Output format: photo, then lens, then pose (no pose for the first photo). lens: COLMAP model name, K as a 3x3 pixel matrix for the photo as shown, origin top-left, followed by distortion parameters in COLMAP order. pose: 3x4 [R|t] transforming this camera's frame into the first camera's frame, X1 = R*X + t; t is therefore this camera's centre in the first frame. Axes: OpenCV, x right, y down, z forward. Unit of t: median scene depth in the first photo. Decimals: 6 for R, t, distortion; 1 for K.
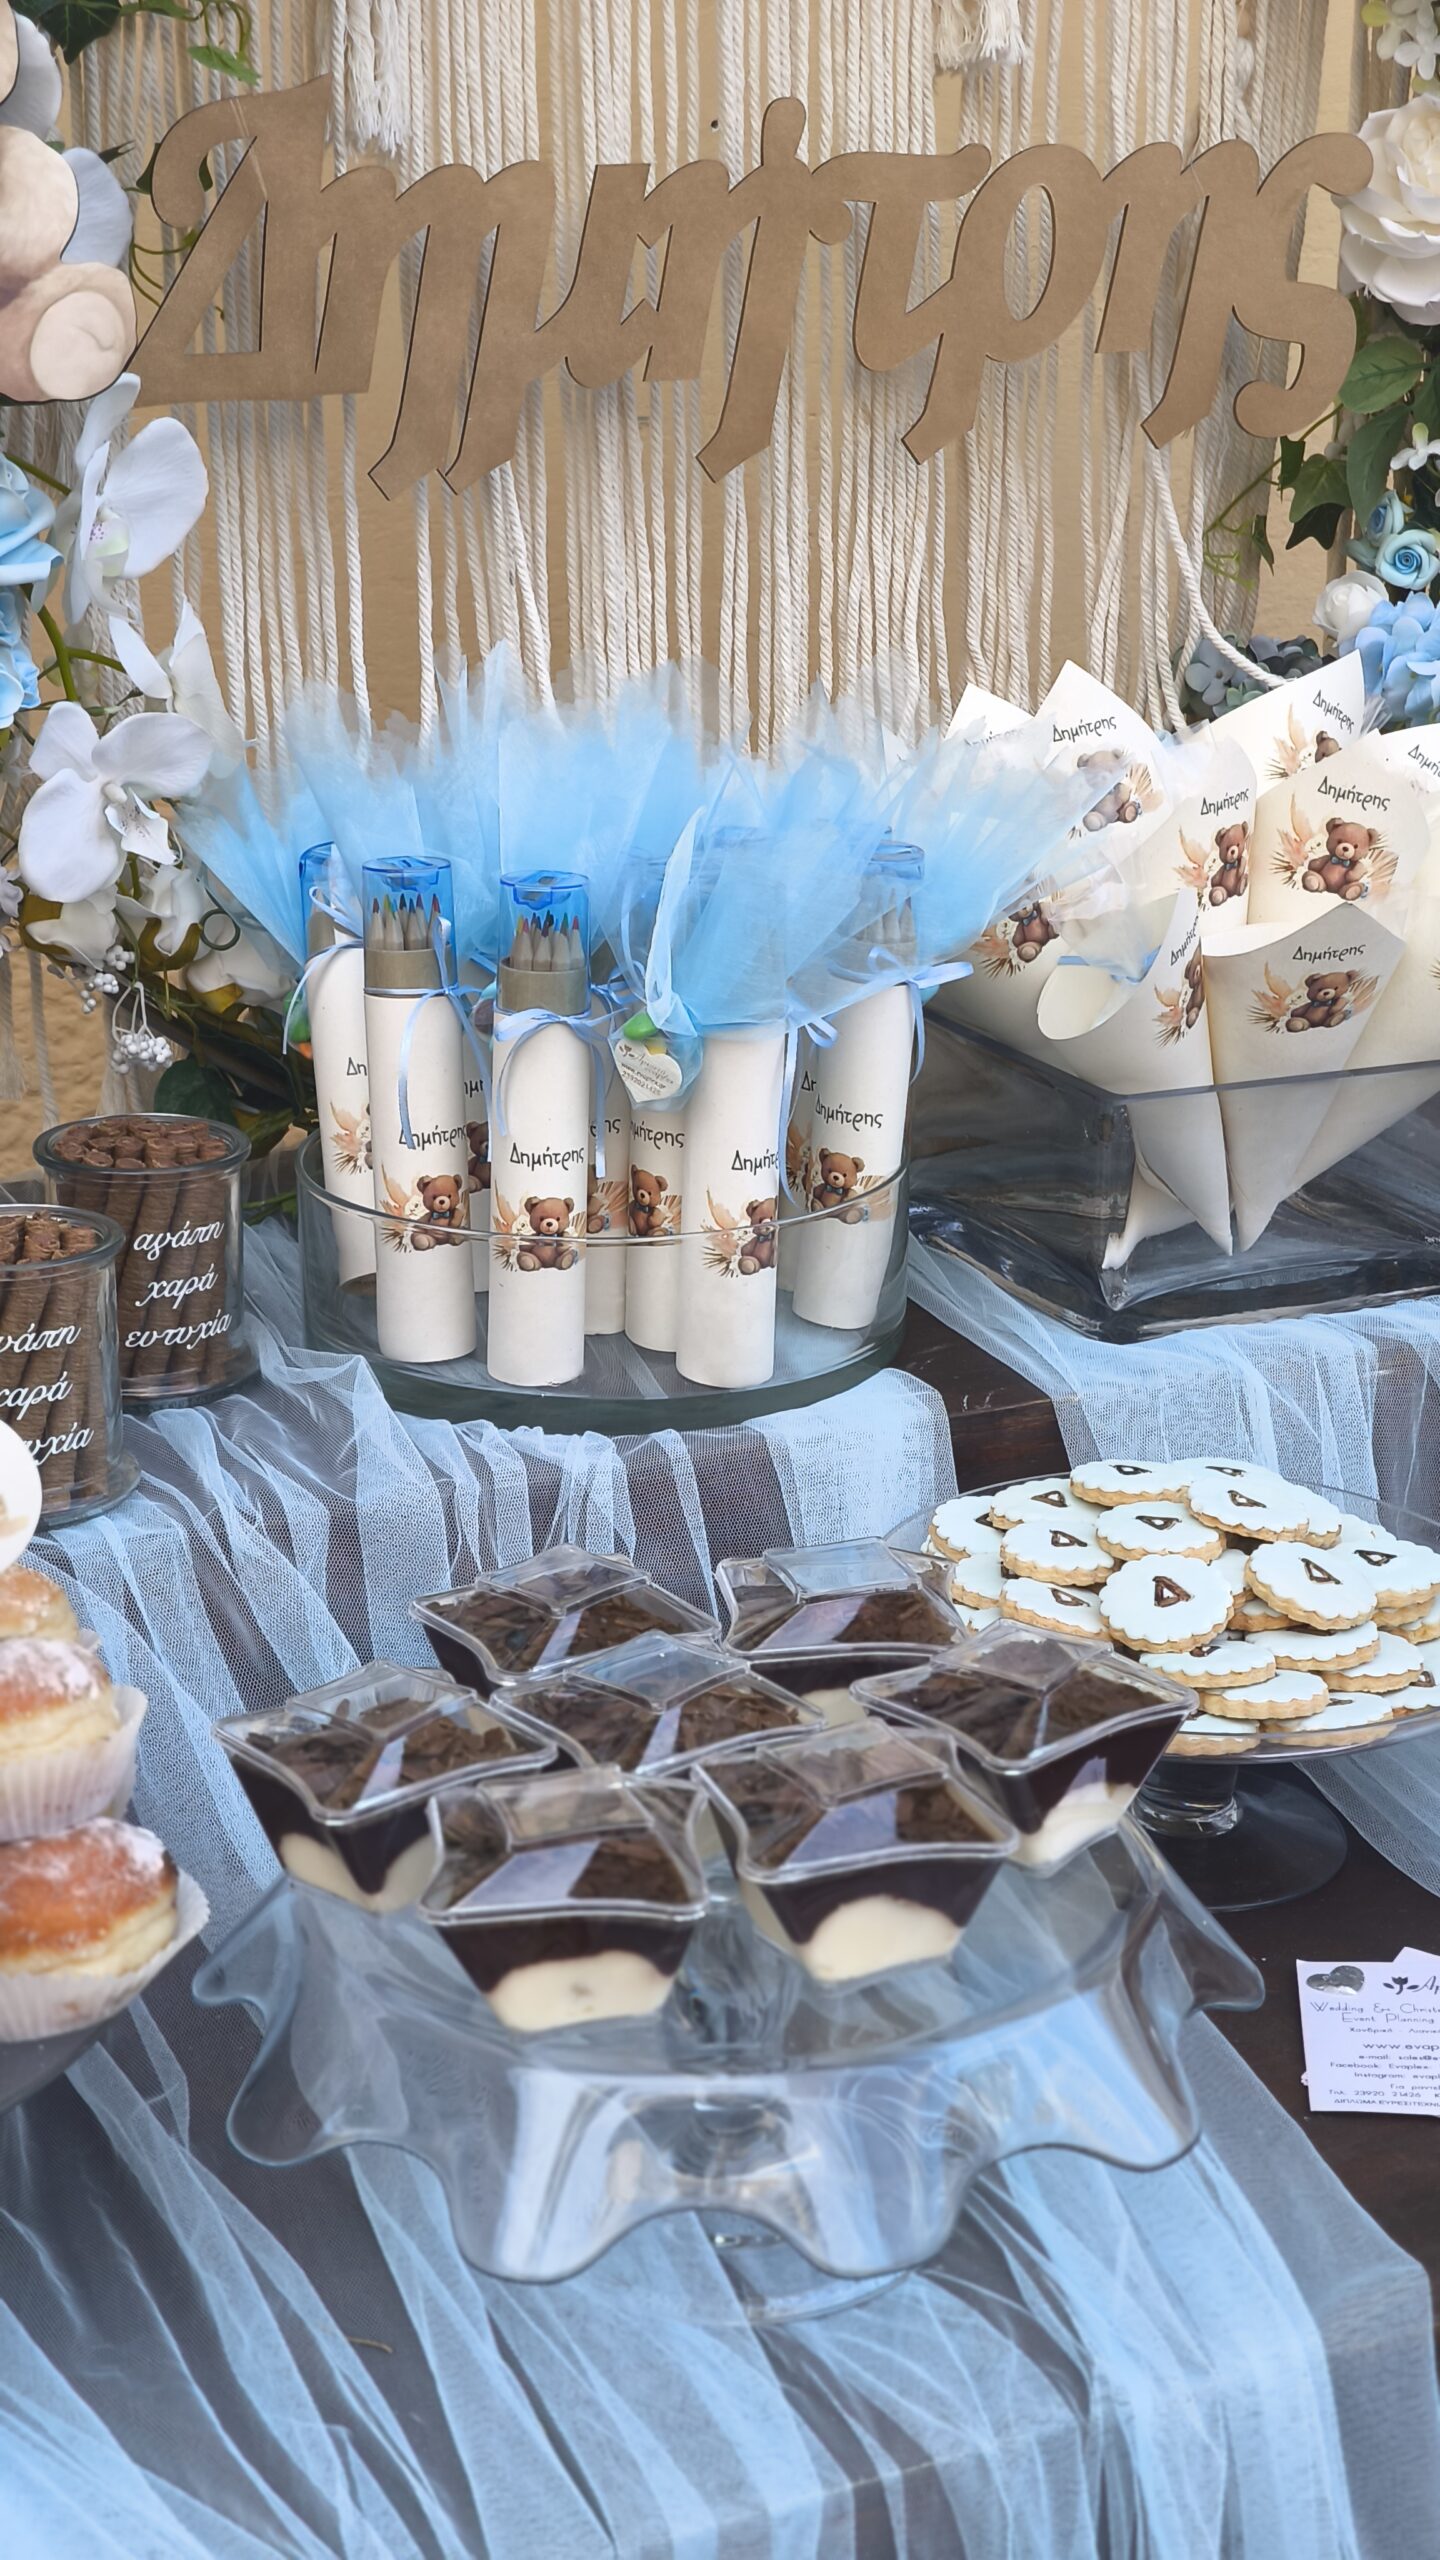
lens RADIAL K [[3507.3, 0, 720.0], [0, 3507.3, 1280.0], [0, 0, 1]] dist [0.263051, -0.862407]
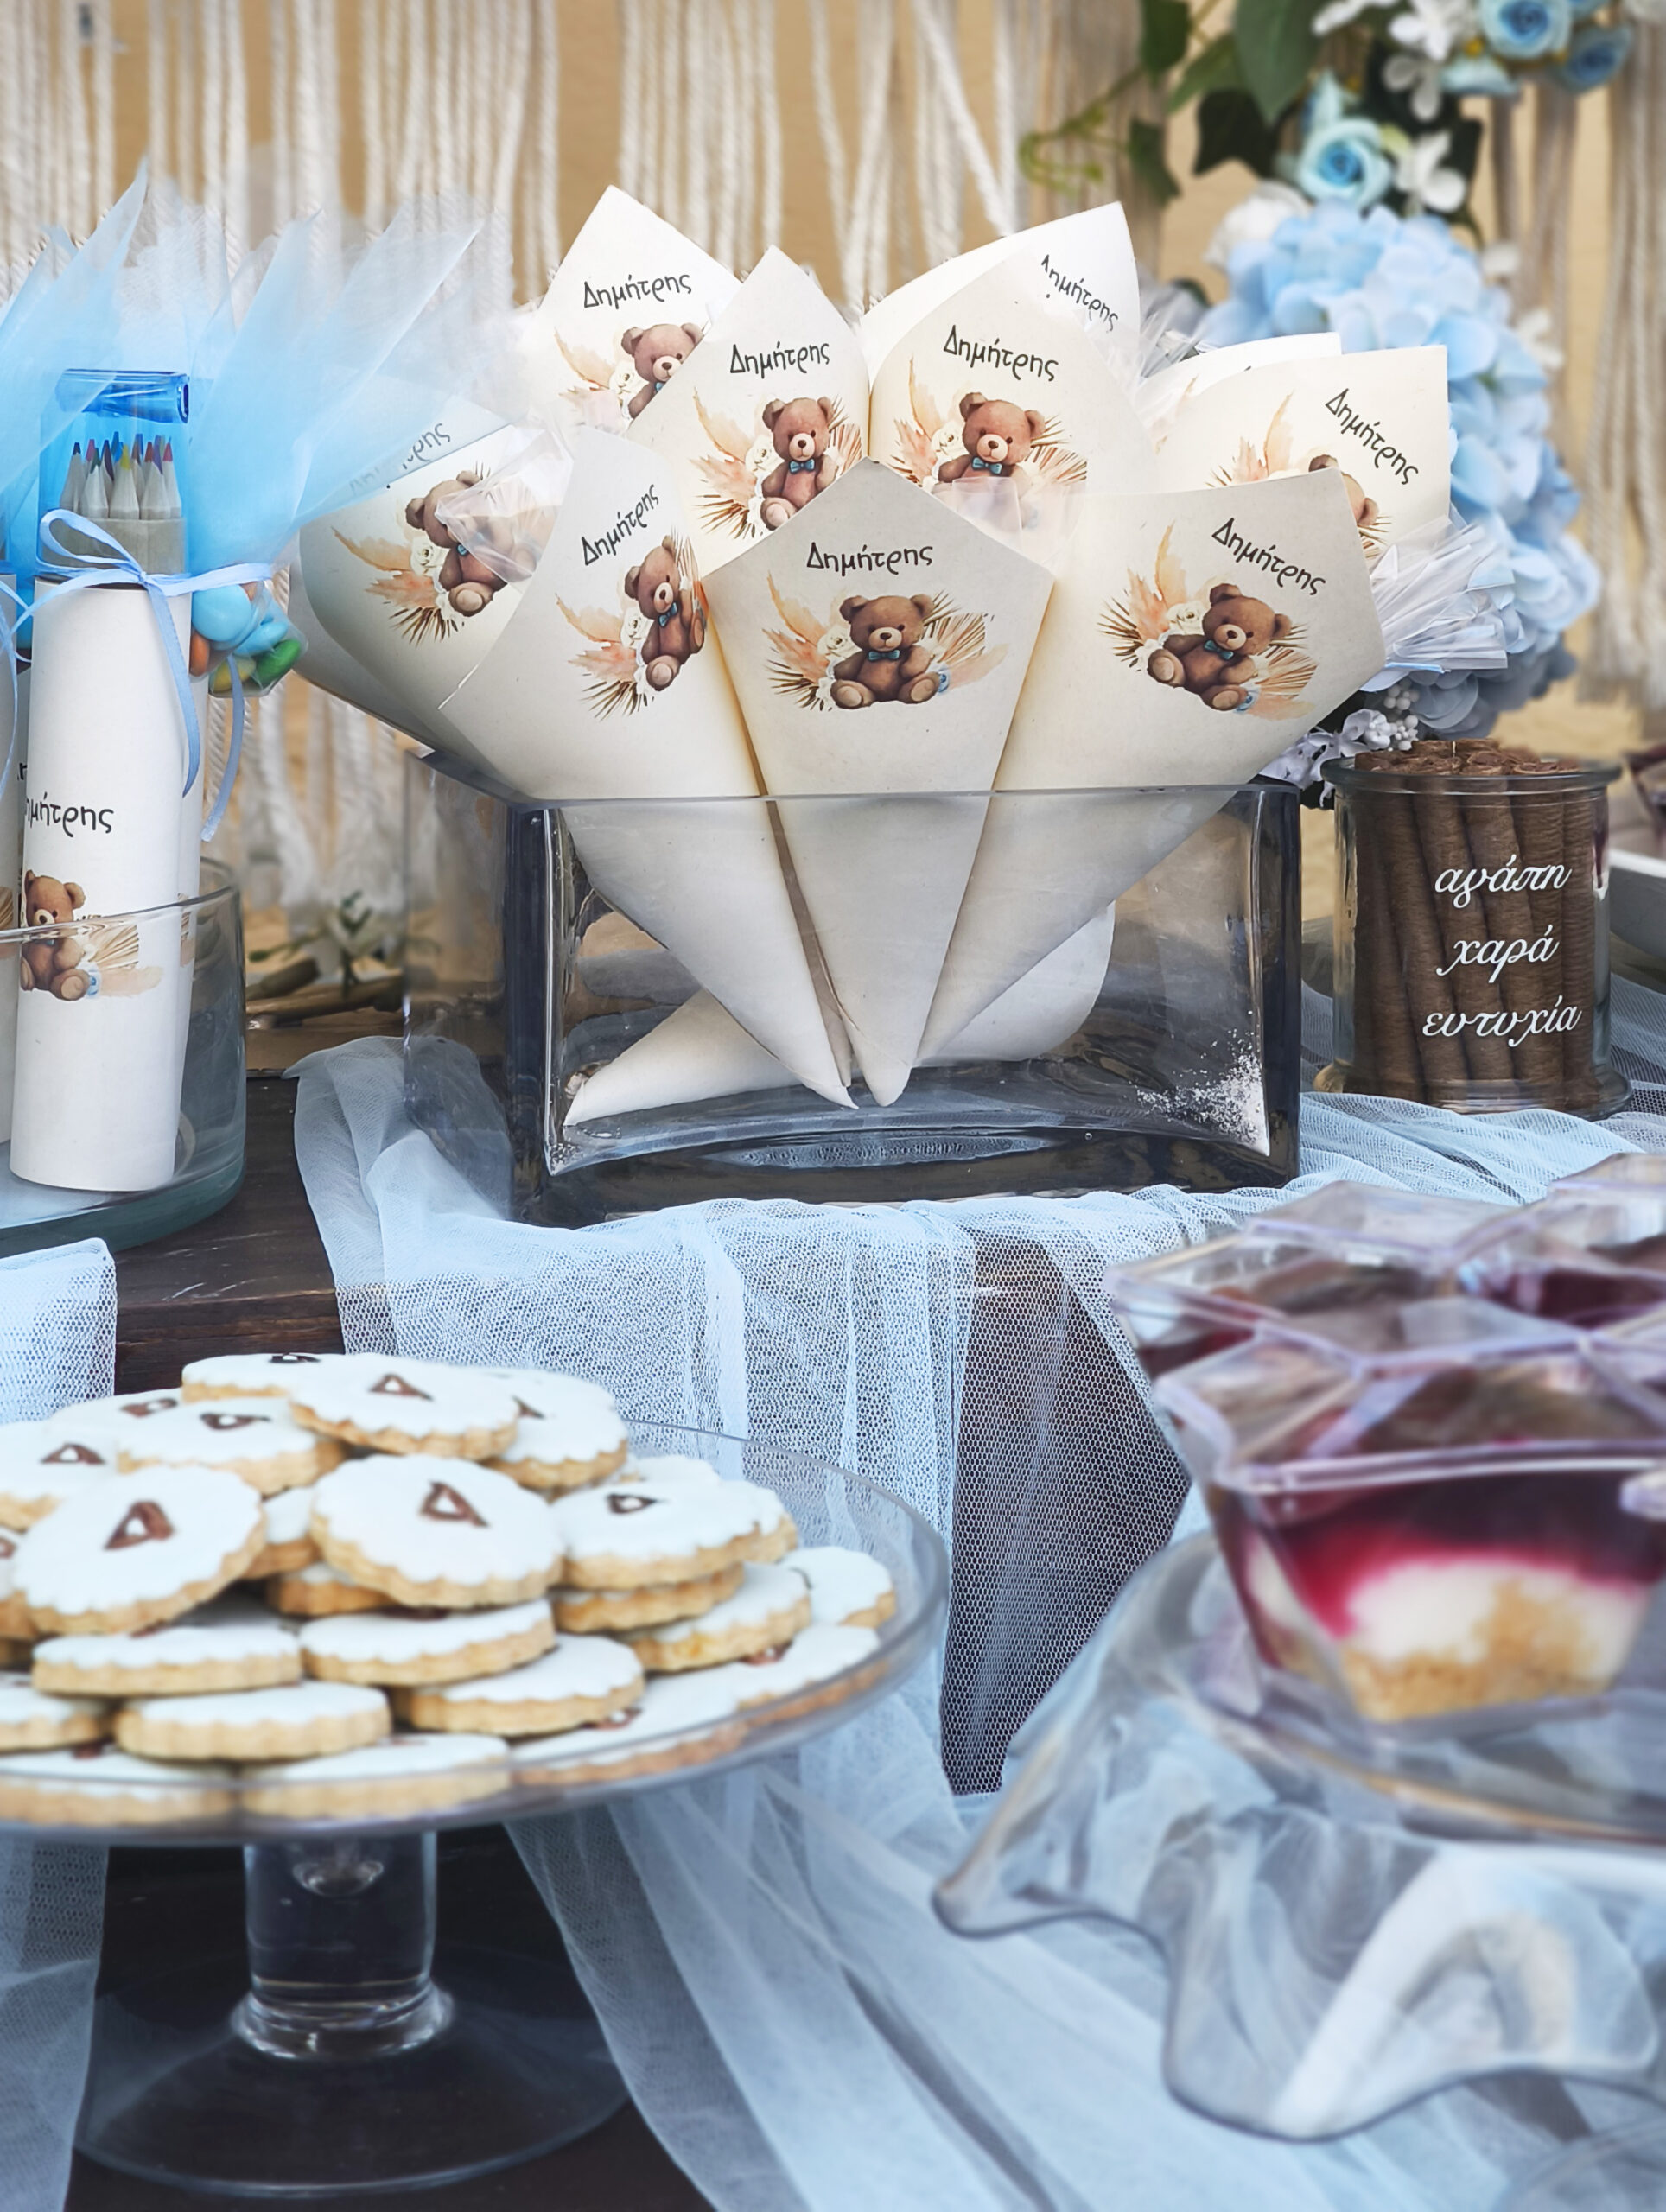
lens RADIAL K [[4075.4, 0, 841.4], [0, 4075.4, 797.7], [0, 0, 1]] dist [0.276602, -1.725740]
pose [[0.984946, 0.005196, -0.172782, 0.278255], [-0.042297, 0.976407, -0.211754, 0.089821], [0.167605, 0.215874, 0.961929, 0.337444]]
